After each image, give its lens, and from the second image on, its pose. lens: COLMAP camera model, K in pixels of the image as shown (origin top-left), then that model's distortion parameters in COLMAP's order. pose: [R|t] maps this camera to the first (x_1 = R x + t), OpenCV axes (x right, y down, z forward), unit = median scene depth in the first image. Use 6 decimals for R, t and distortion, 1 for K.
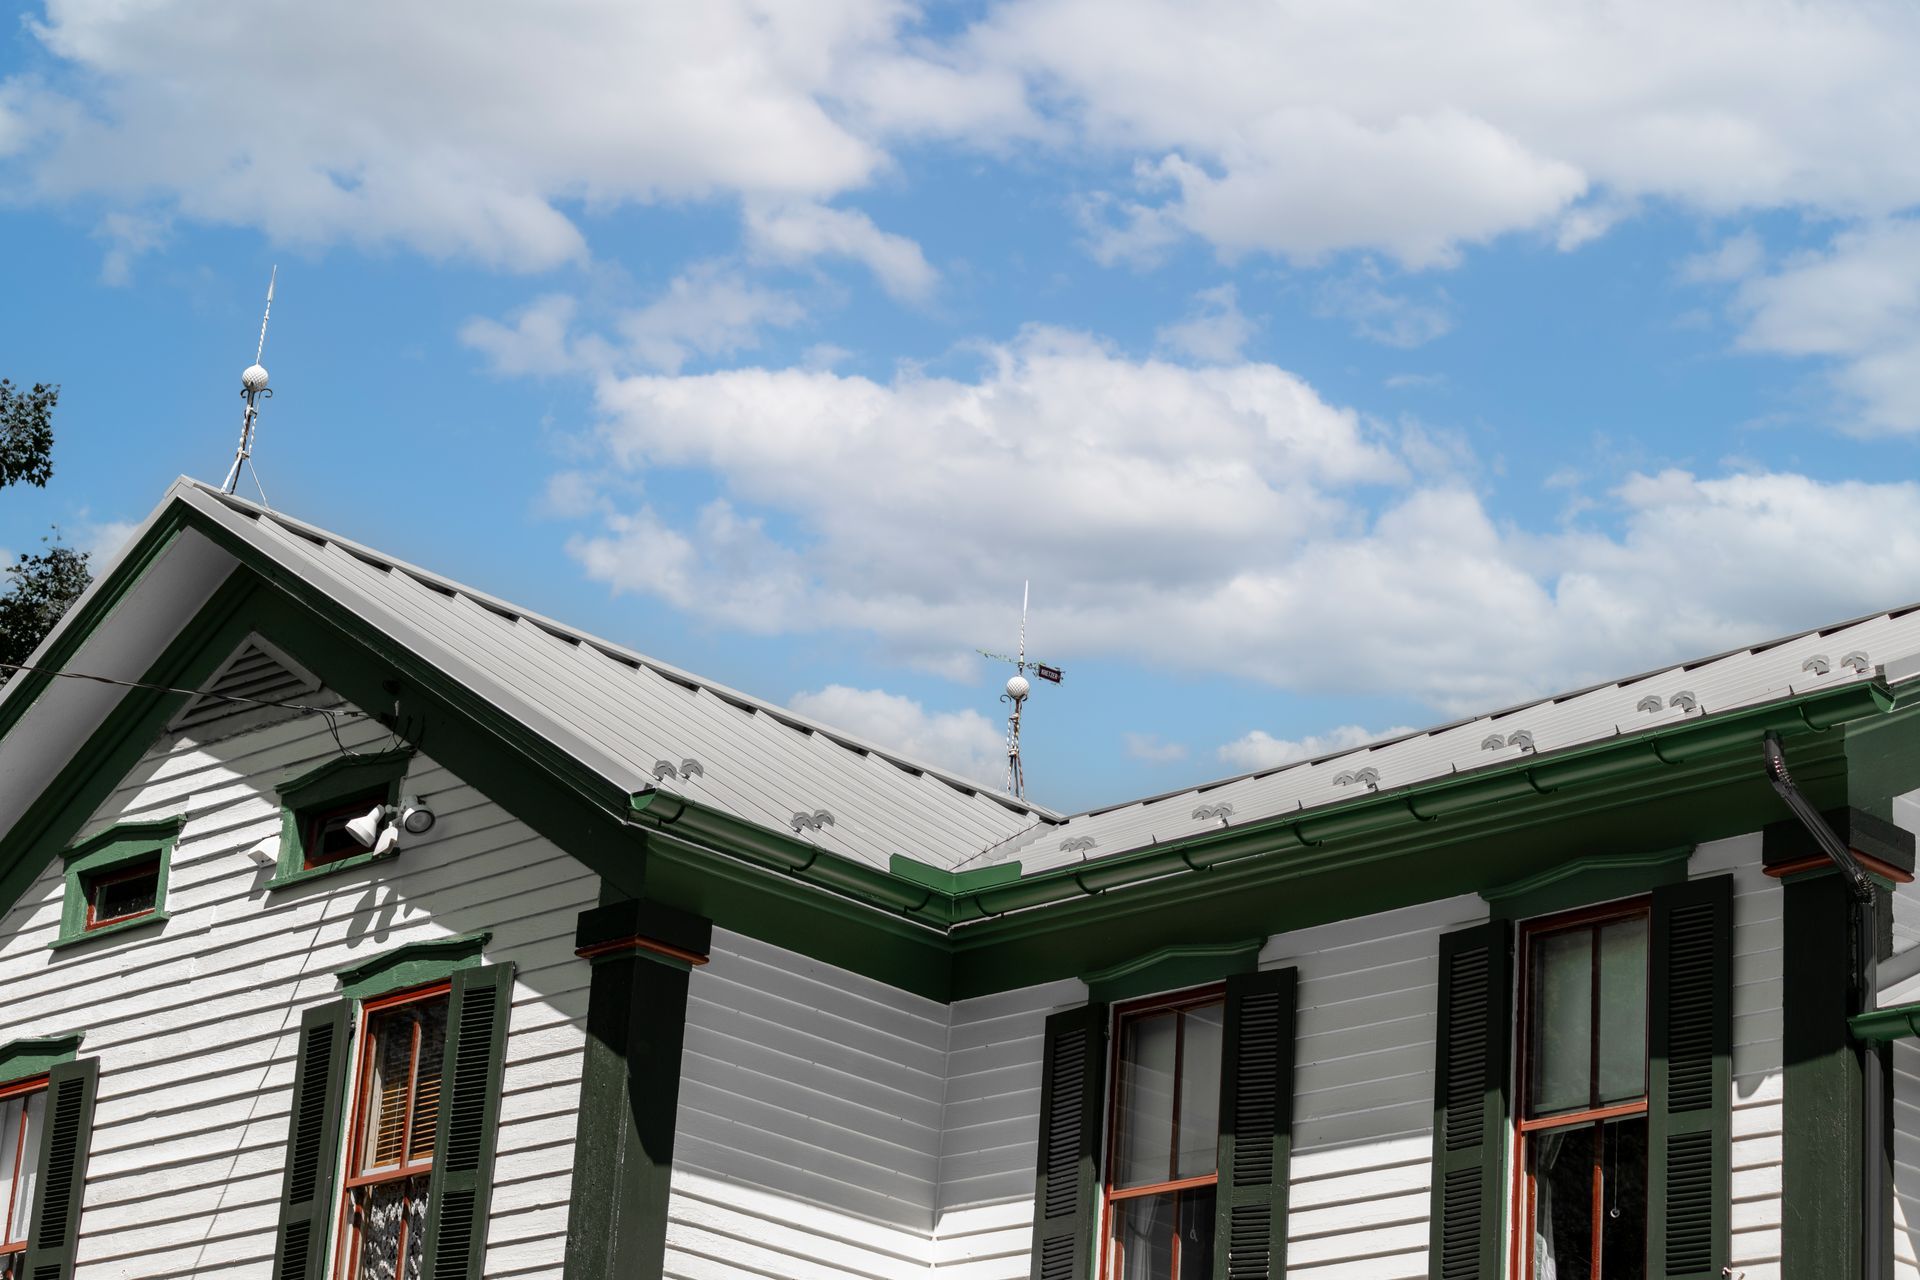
lens RADIAL K [[4813.9, 0, 874.0], [0, 4813.9, 639.3], [0, 0, 1]] dist [-0.022151, -0.521779]
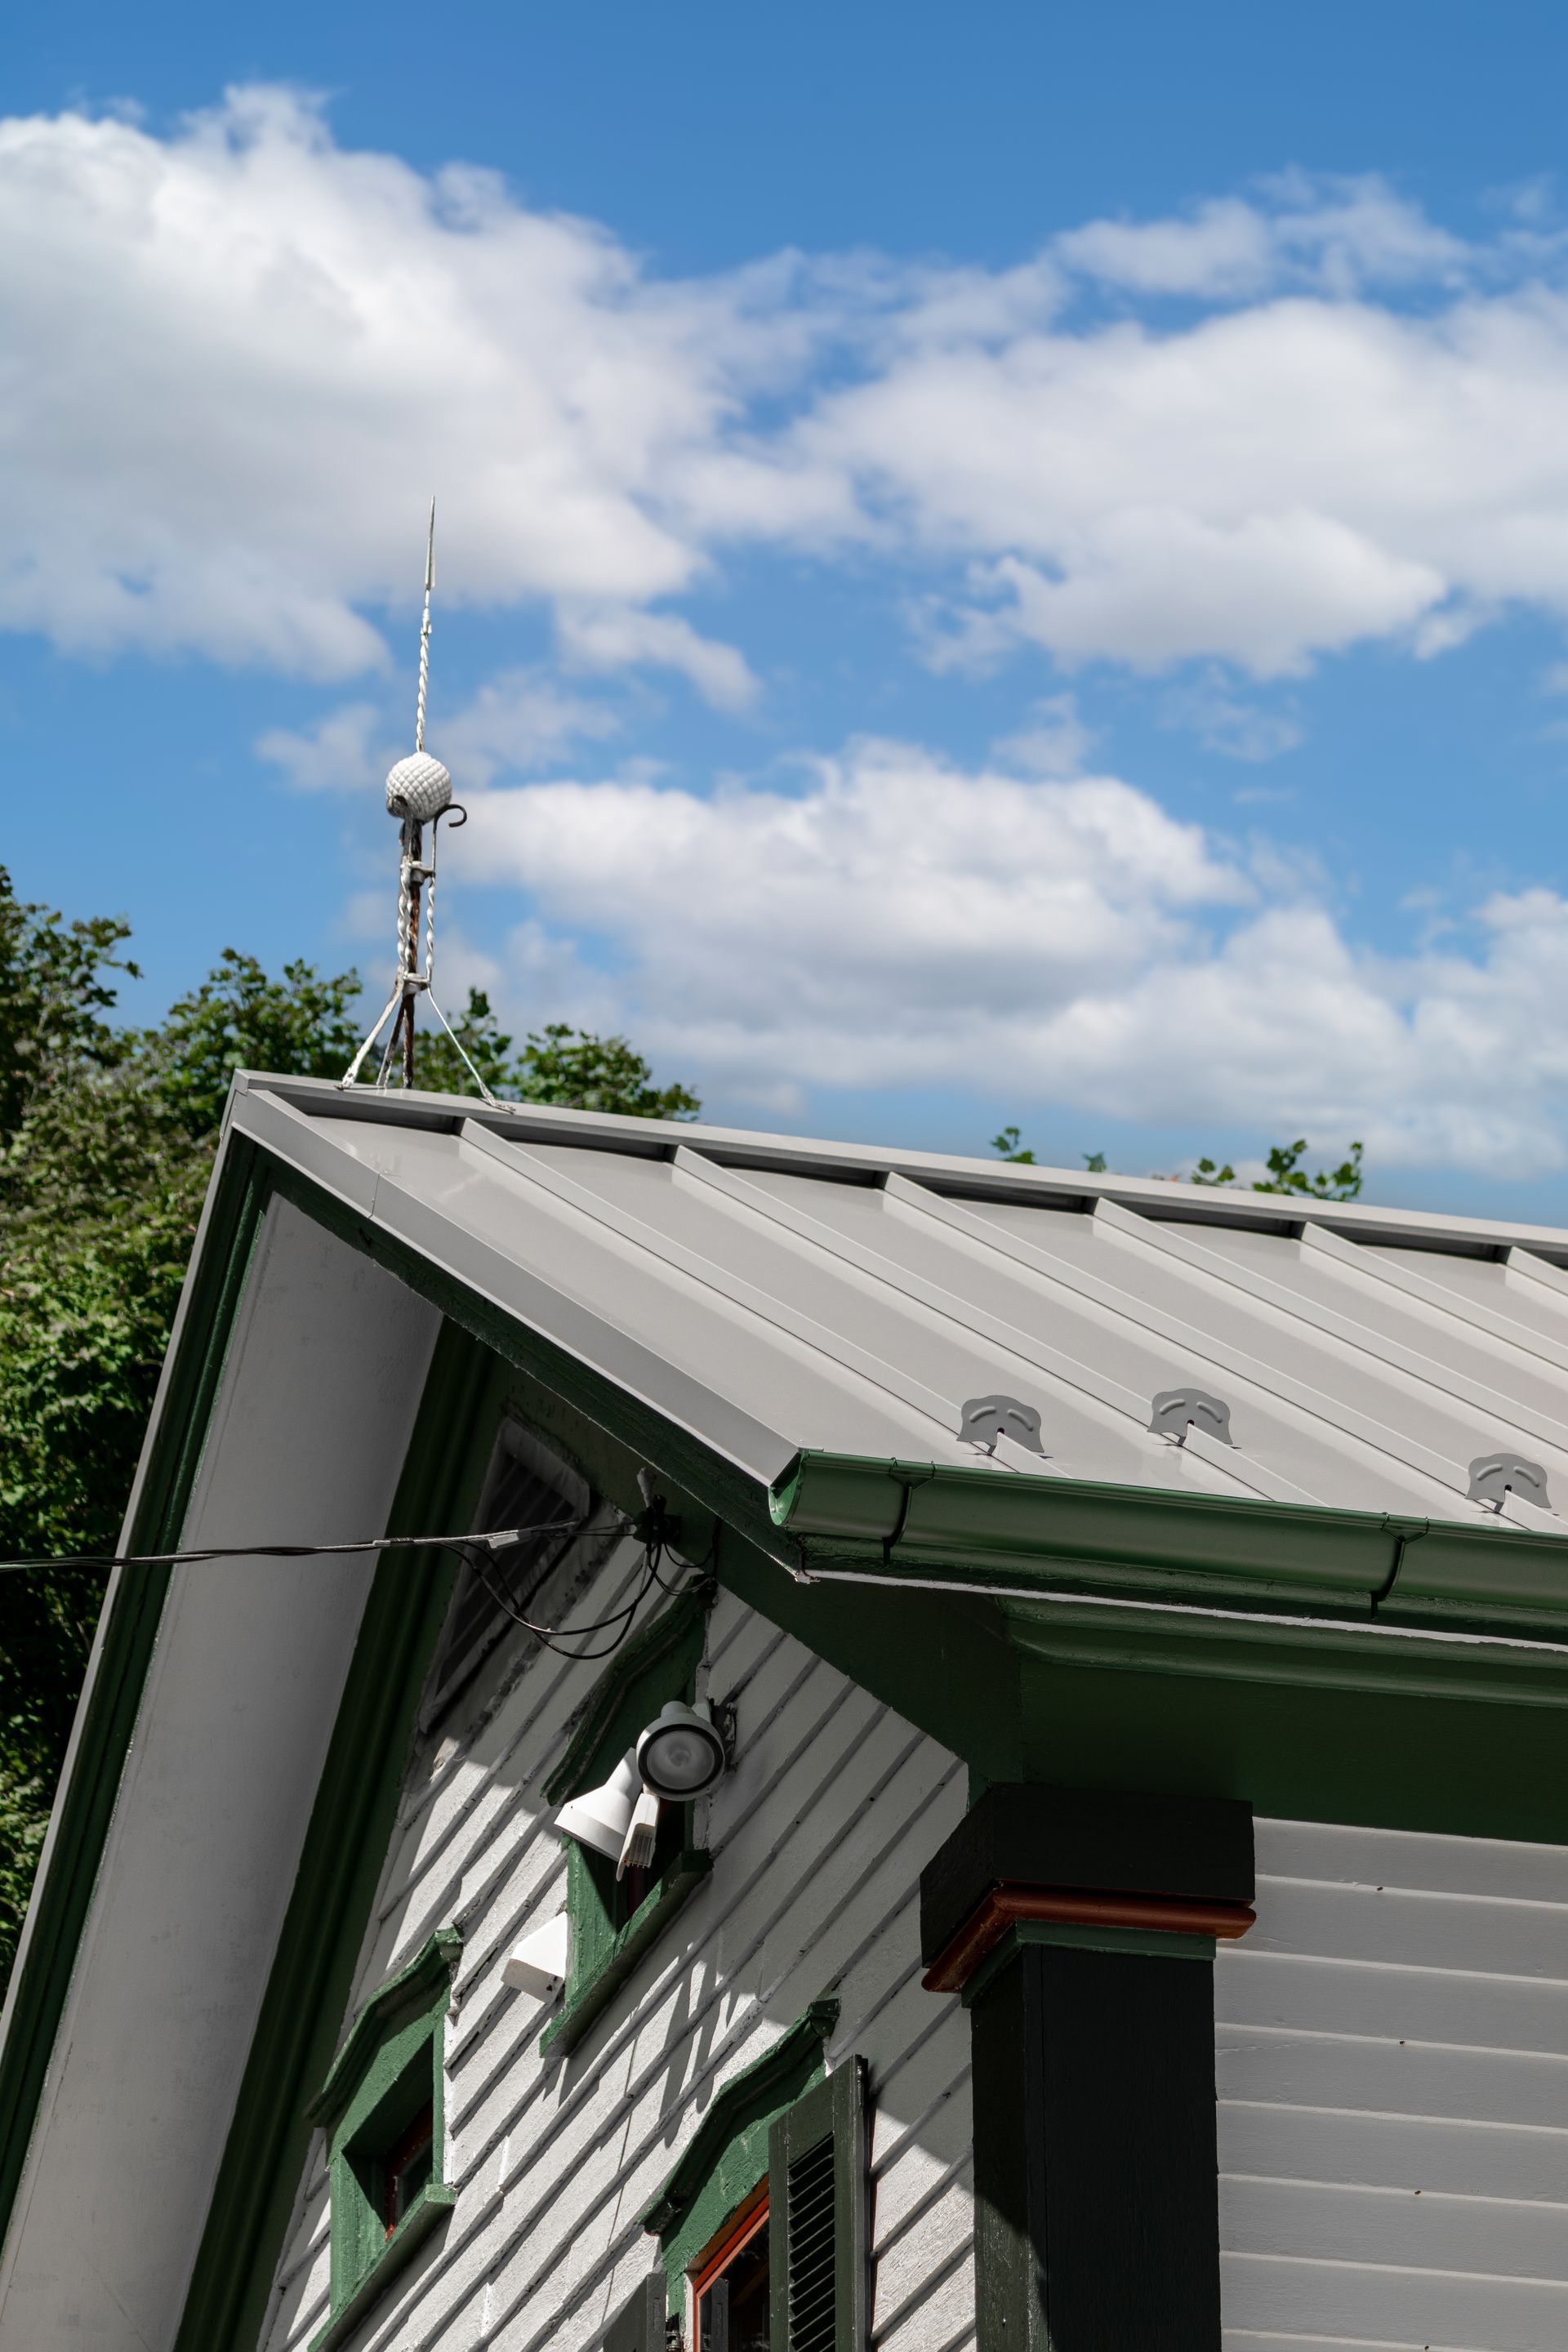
lens RADIAL K [[10577.6, 0, 784.0], [0, 10577.6, 1176.0], [0, 0, 1]] dist [-0.116701, 6.270561]
pose [[0.880610, -0.263345, -0.393924, 0.242129], [0.226381, 0.964145, -0.138476, 0.108347], [0.416267, 0.032766, 0.908652, 0.266912]]
